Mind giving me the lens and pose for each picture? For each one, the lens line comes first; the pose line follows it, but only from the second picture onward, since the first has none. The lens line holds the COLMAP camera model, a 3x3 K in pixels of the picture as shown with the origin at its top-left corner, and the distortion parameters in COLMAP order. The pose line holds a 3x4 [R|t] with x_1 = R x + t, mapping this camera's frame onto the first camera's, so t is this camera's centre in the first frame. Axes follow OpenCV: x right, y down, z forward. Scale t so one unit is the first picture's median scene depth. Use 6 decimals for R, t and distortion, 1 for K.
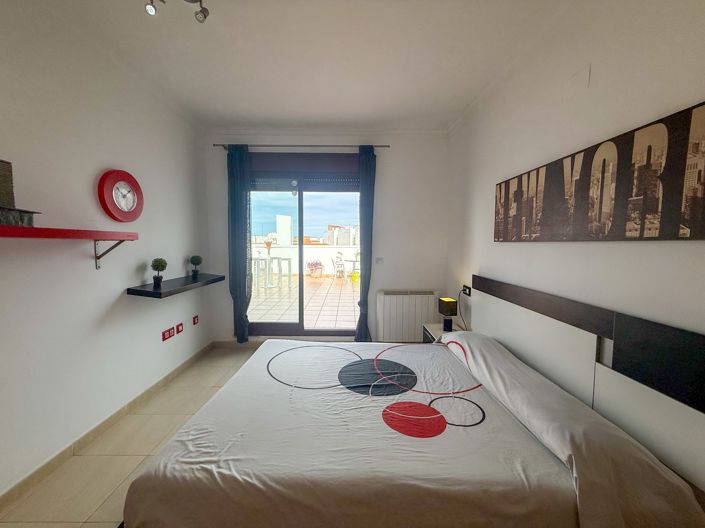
lens RADIAL K [[280.8, 0, 354.6], [0, 280.8, 266.0], [0, 0, 1]] dist [-0.000418, 0.000419]
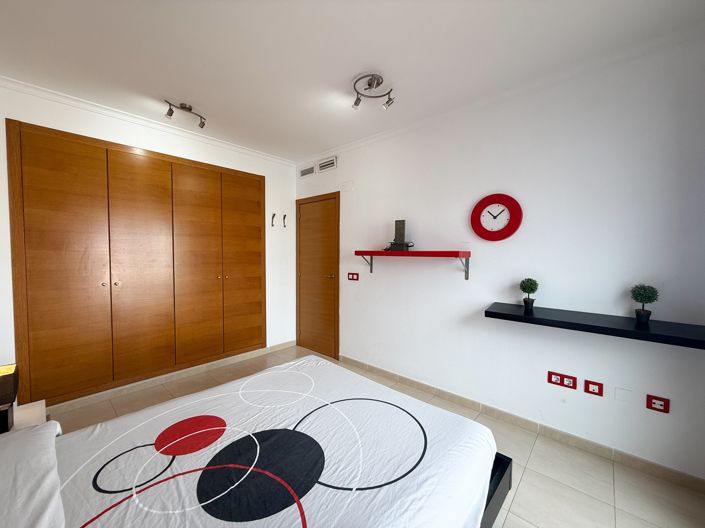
lens RADIAL K [[280.8, 0, 348.5], [0, 280.8, 266.1], [0, 0, 1]] dist [-0.000418, 0.000419]
pose [[-0.695794, 0.021520, -0.717919, 0.423733], [-0.065590, 0.993471, 0.093349, -0.150648], [0.715240, 0.112040, -0.689839, 1.621527]]
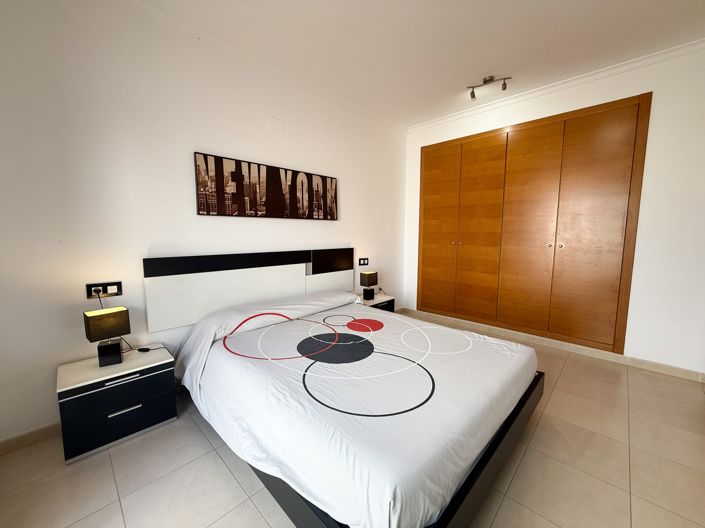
lens RADIAL K [[280.8, 0, 348.1], [0, 280.8, 262.0], [0, 0, 1]] dist [-0.000418, 0.000419]
pose [[-0.688546, -0.082892, 0.720440, -0.693973], [0.052466, 0.985149, 0.163491, -0.075489], [-0.723292, 0.150370, -0.673971, 1.693894]]
